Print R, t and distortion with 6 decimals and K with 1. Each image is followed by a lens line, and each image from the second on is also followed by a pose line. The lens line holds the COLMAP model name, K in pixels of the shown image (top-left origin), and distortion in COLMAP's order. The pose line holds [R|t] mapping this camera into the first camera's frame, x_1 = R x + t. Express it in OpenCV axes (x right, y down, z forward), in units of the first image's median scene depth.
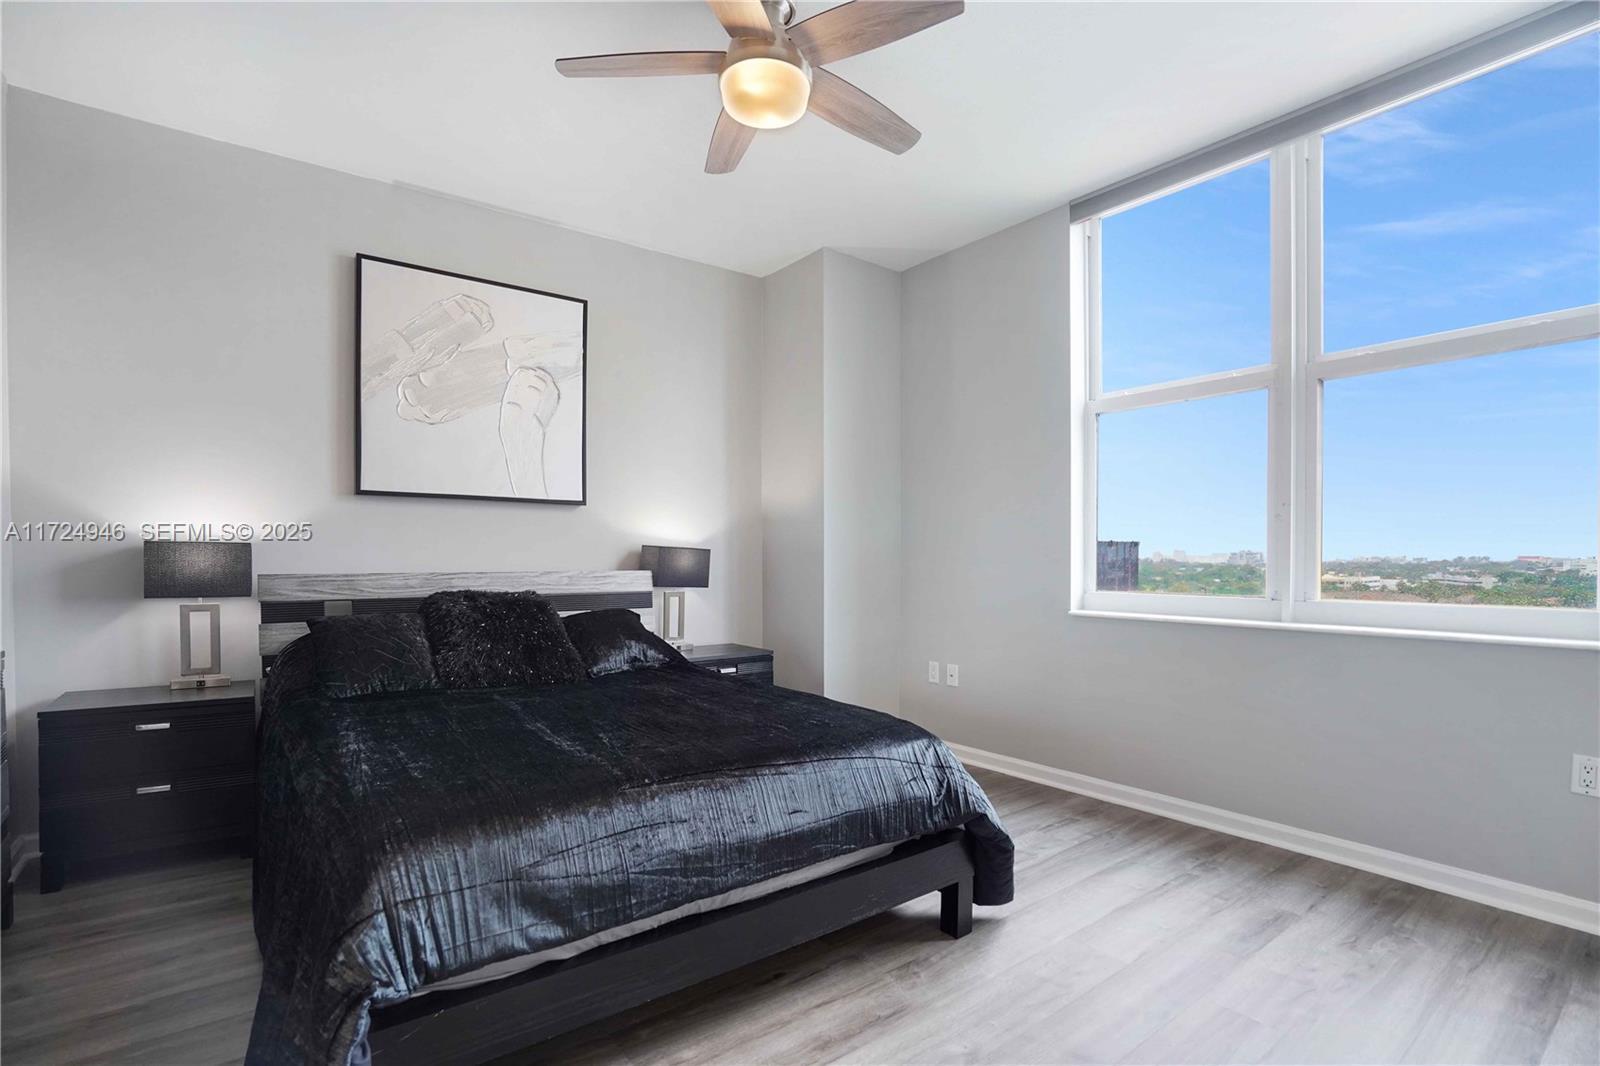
lens RADIAL K [[744.7, 0, 823.3], [0, 744.7, 556.6], [0, 0, 1]] dist [-0.031997, -0.000361]
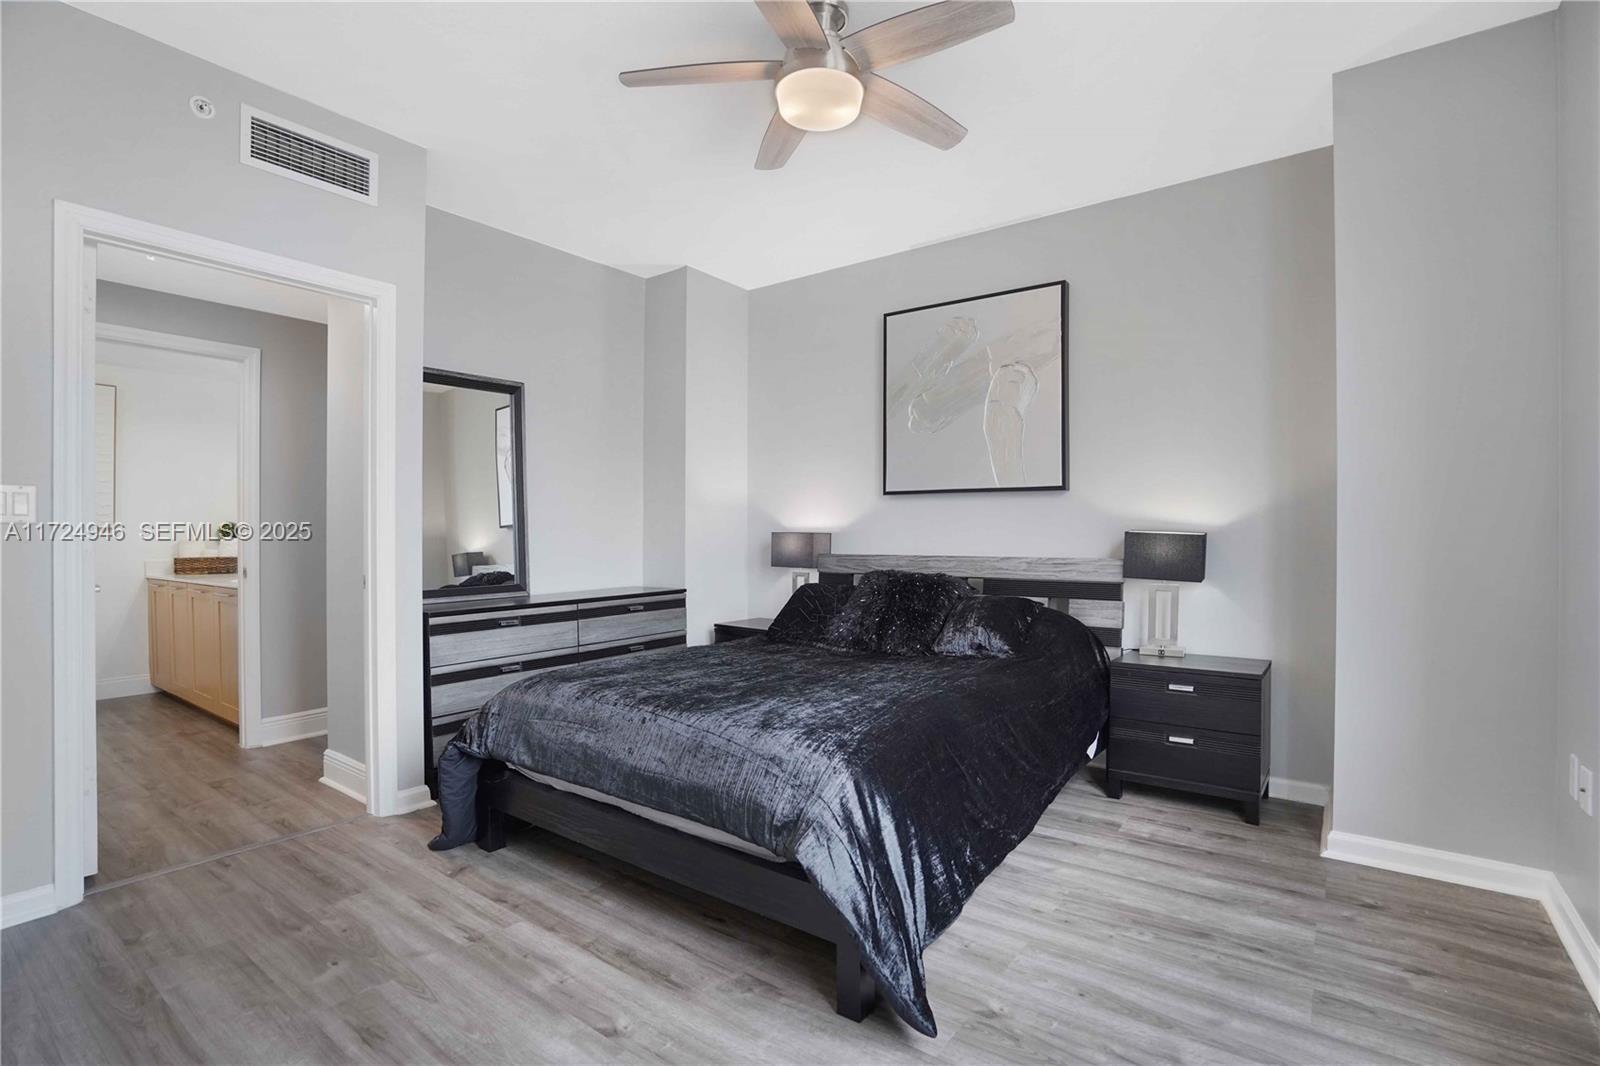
lens RADIAL K [[744.7, 0, 798.0], [0, 744.7, 539.1], [0, 0, 1]] dist [-0.031997, -0.000361]
pose [[0.280872, -0.002765, -0.959741, 0.631806], [-0.004724, 0.999980, -0.004264, 0.000632], [0.959733, 0.005732, 0.280854, 0.485674]]
